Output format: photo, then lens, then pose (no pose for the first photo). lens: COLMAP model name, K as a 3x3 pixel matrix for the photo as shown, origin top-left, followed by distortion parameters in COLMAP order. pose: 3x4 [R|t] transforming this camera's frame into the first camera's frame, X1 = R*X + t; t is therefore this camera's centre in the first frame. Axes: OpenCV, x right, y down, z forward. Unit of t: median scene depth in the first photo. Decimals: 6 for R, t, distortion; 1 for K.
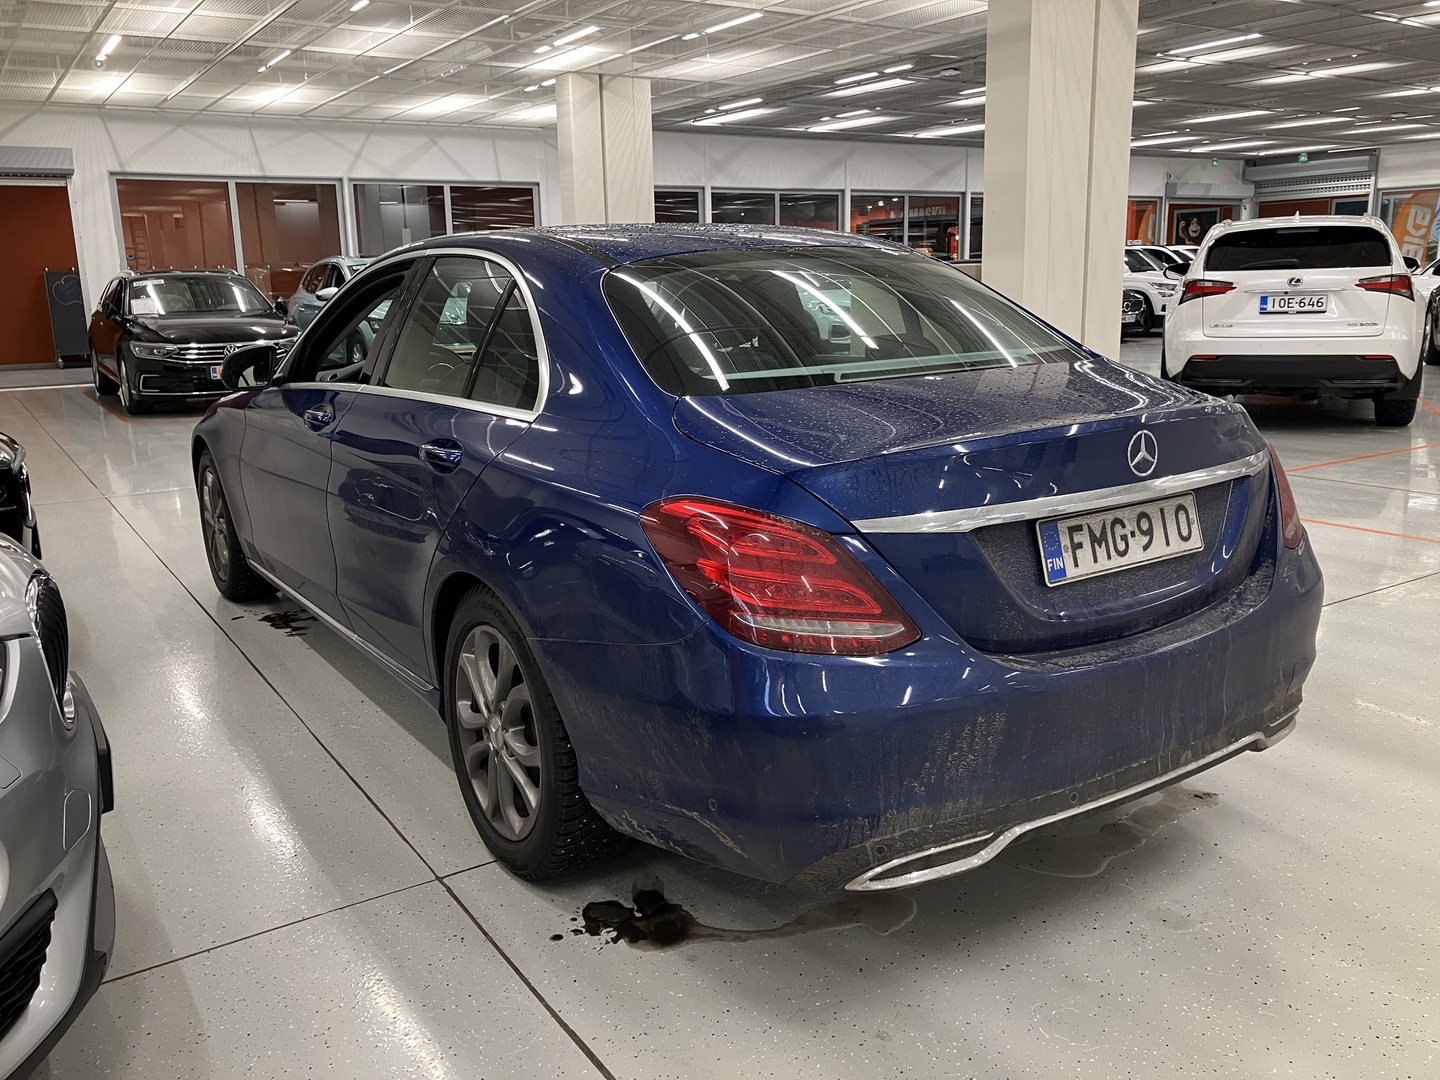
lens RADIAL K [[1211.0, 0, 720.0], [0, 1211.0, 540.0], [0, 0, 1]] dist [-0.096474, 0.187453]
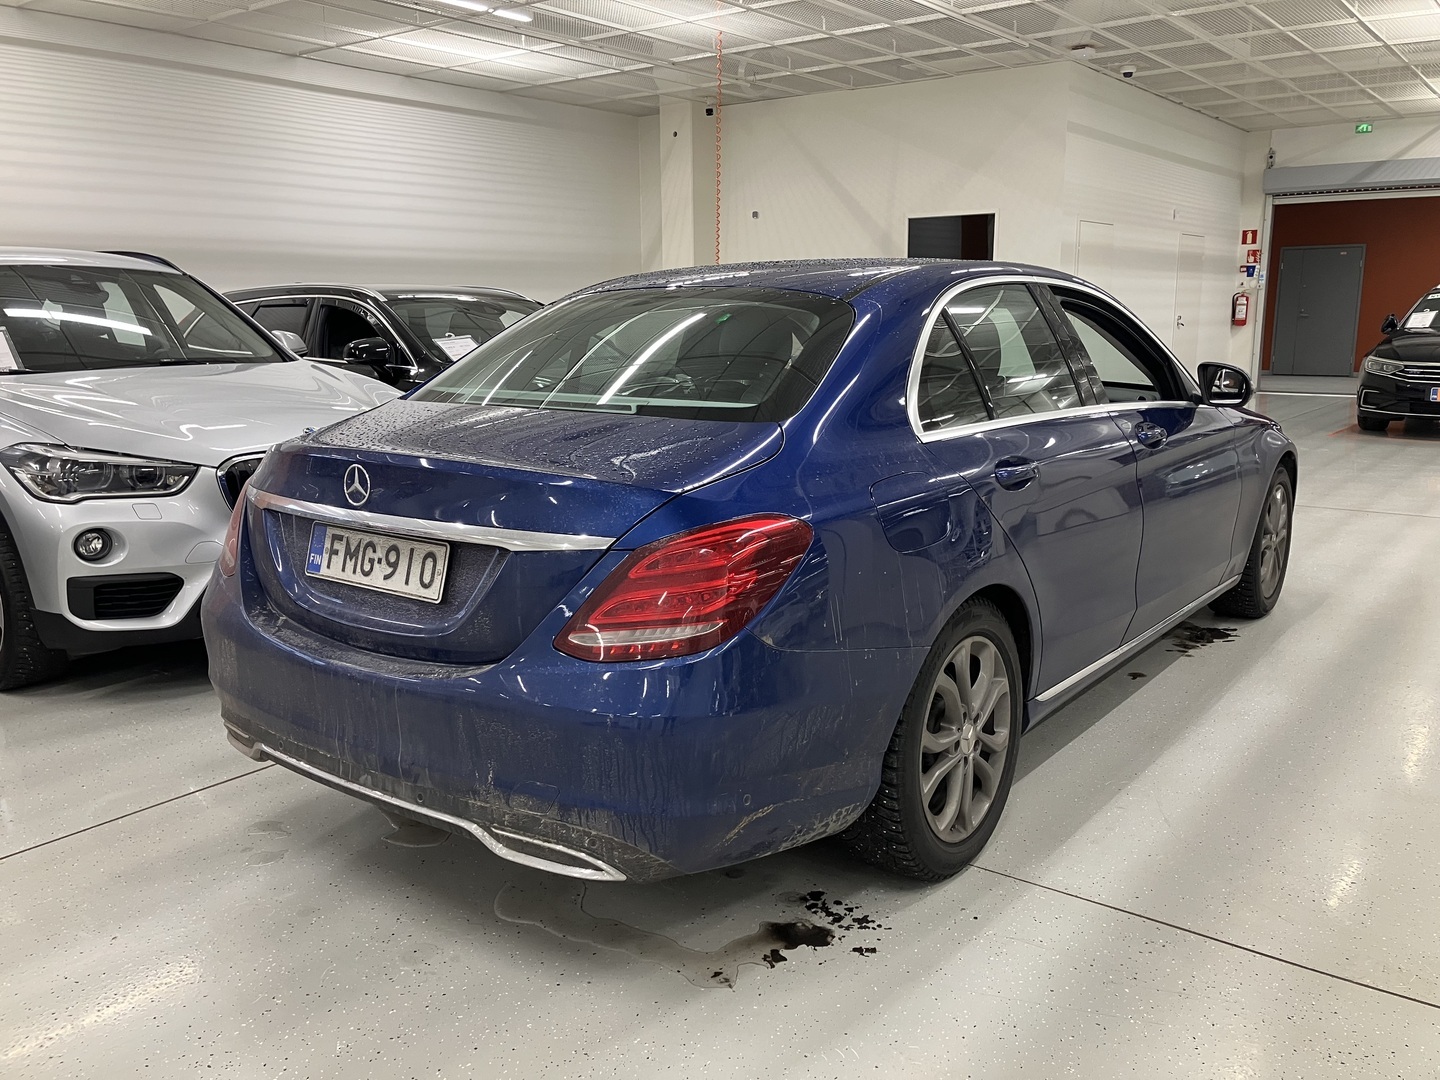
lens RADIAL K [[1174.9, 0, 717.1], [0, 1174.9, 561.4], [0, 0, 1]] dist [0.004679, 0.077681]
pose [[0.317733, 0.220167, -0.922265, 1.426945], [-0.206590, 0.965375, 0.159286, -0.237865], [0.925400, 0.139920, 0.352216, 0.909945]]
